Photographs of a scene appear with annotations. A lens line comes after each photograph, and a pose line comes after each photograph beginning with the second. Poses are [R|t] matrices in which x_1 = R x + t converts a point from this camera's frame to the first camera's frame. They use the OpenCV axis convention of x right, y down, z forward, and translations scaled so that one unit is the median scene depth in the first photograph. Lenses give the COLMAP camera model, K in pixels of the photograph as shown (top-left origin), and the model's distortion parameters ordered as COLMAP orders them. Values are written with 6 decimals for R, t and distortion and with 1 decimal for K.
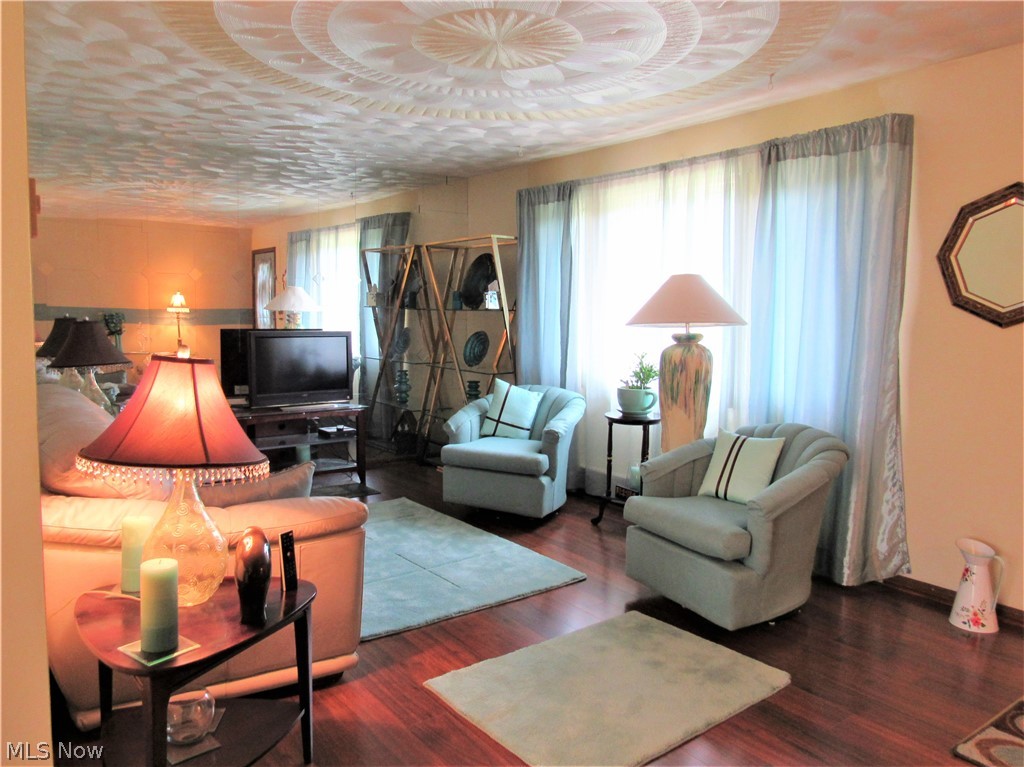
lens RADIAL K [[766.2, 0, 512.0], [0, 766.2, 383.5], [0, 0, 1]] dist [0.000130, -0.000206]
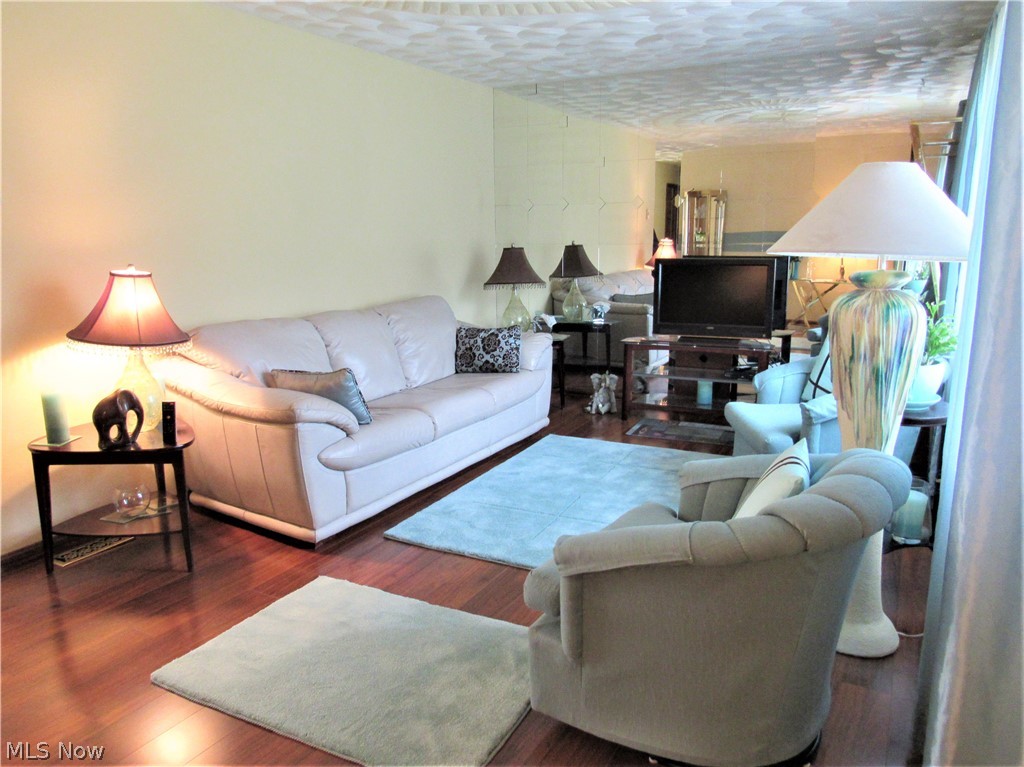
lens RADIAL K [[766.2, 0, 512.0], [0, 766.2, 383.5], [0, 0, 1]] dist [0.000130, -0.000206]
pose [[0.430587, 0.154927, -0.889153, 0.873440], [-0.068364, 0.987926, 0.139031, -0.062481], [0.899956, 0.000921, 0.435979, 0.681778]]
